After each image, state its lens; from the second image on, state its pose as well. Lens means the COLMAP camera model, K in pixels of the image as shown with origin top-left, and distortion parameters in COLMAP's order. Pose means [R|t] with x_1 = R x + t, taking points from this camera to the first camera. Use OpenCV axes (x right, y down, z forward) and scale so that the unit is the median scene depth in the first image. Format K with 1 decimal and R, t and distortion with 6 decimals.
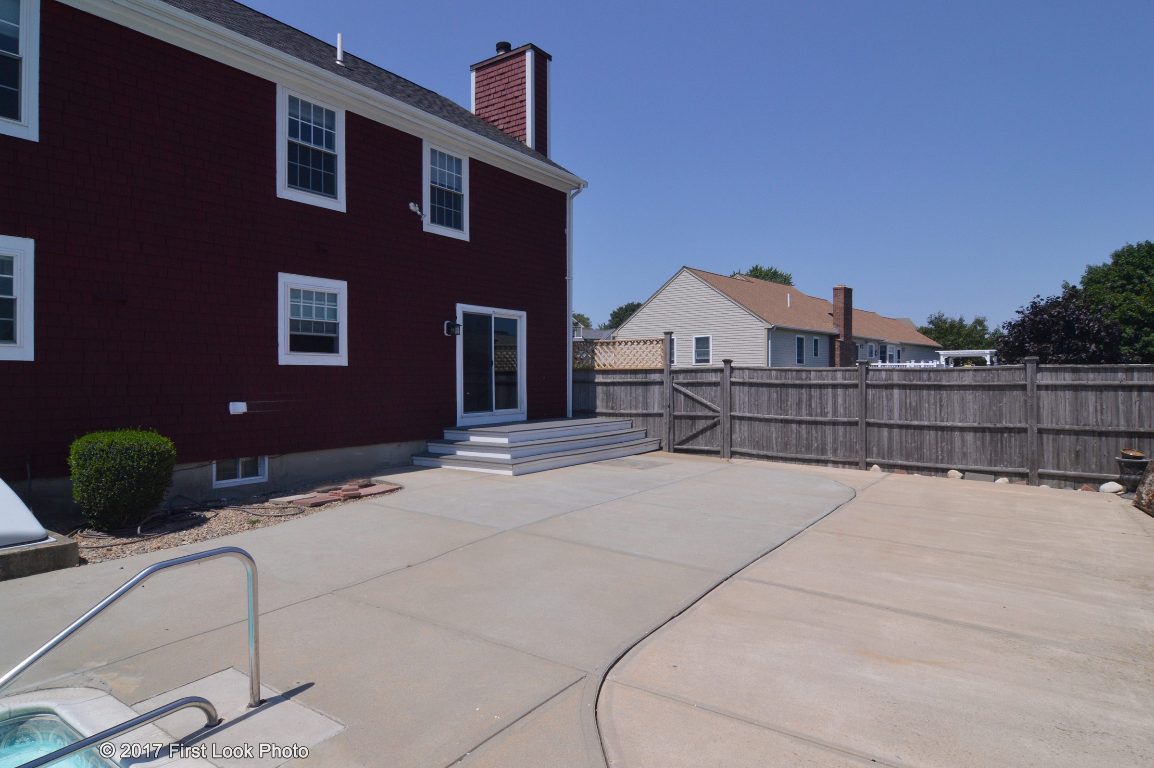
lens RADIAL K [[747.6, 0, 496.4], [0, 747.6, 372.0], [0, 0, 1]] dist [0.017918, -0.016826]
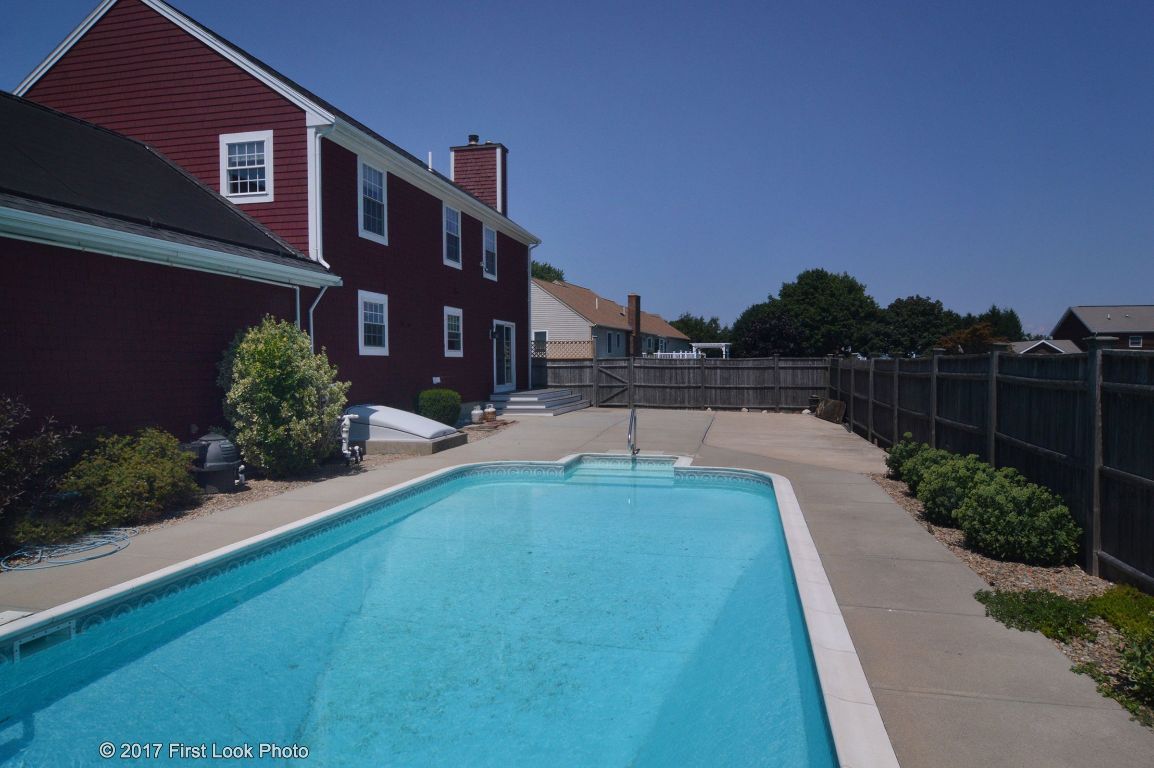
lens RADIAL K [[747.6, 0, 582.9], [0, 747.6, 381.2], [0, 0, 1]] dist [0.017918, -0.016826]
pose [[0.915635, -0.010325, 0.401878, -0.472009], [-0.002086, 0.999535, 0.030433, -0.004080], [-0.402005, -0.028704, 0.915187, -0.531648]]
